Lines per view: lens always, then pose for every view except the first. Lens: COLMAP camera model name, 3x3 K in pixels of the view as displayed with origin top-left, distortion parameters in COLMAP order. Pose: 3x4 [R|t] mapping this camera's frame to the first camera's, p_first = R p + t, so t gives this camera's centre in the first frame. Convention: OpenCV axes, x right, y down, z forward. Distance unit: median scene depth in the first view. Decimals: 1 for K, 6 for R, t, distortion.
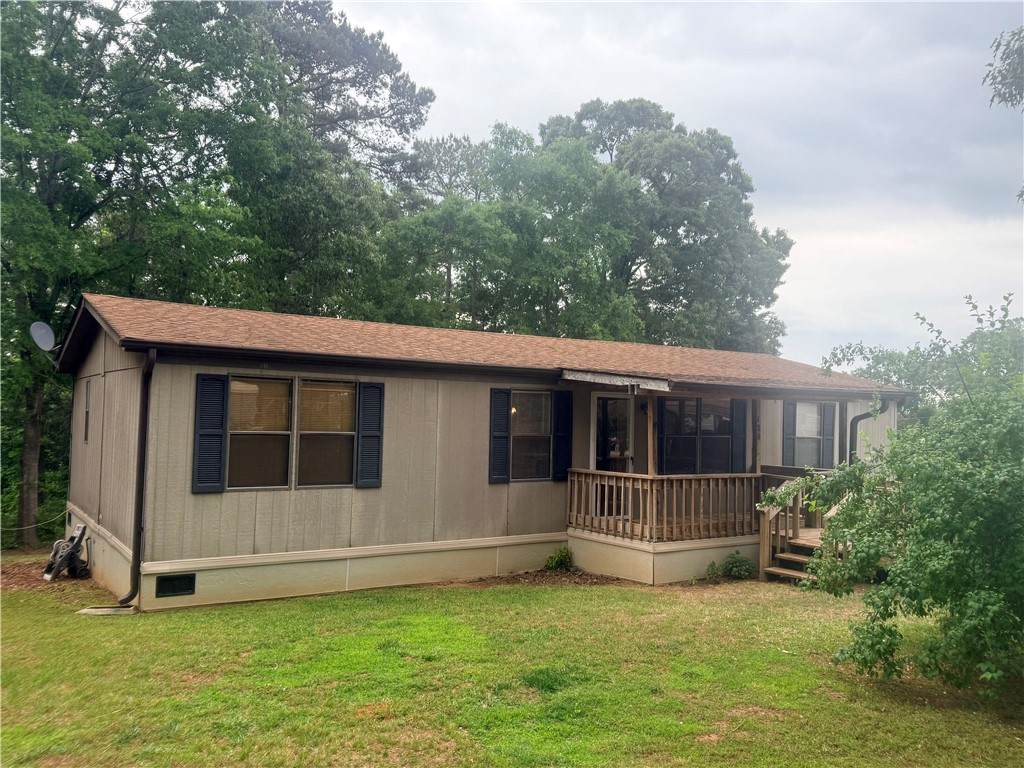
lens RADIAL K [[832.5, 0, 511.4], [0, 832.5, 386.7], [0, 0, 1]] dist [0.062000, -0.089772]
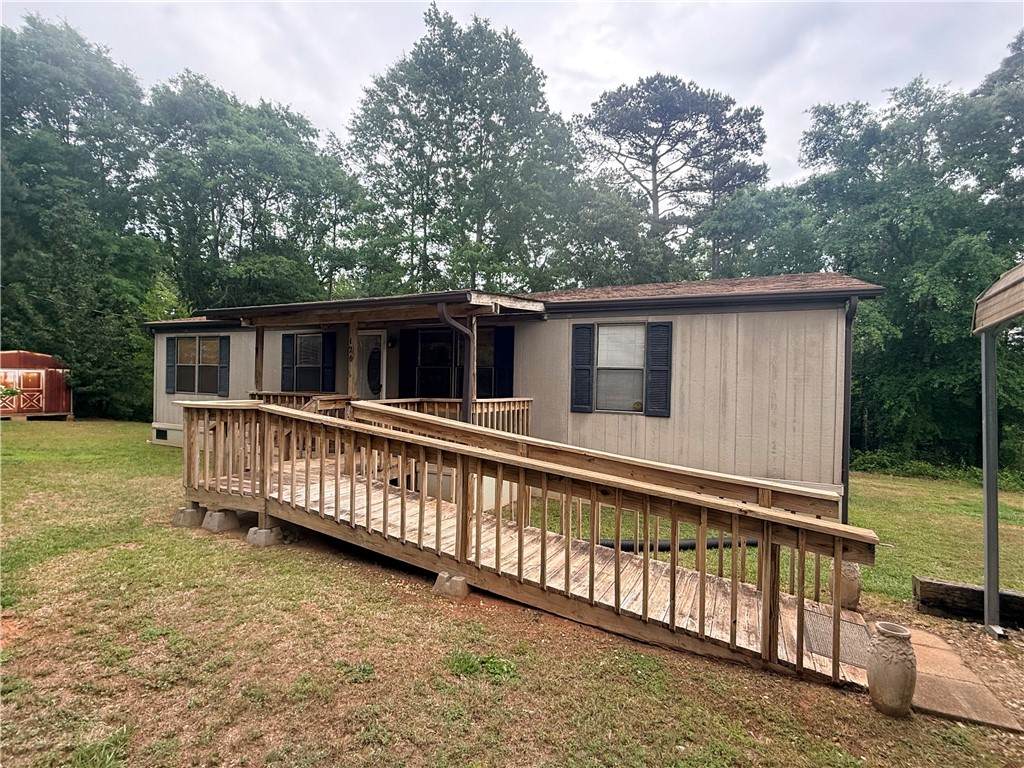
lens RADIAL K [[515.5, 0, 506.4], [0, 515.5, 381.3], [0, 0, 1]] dist [-0.002506, -0.002758]
pose [[0.502914, 0.009372, -0.864286, 1.083165], [0.037965, 0.998737, 0.032921, 0.078219], [0.863502, -0.049369, 0.501923, 0.991851]]
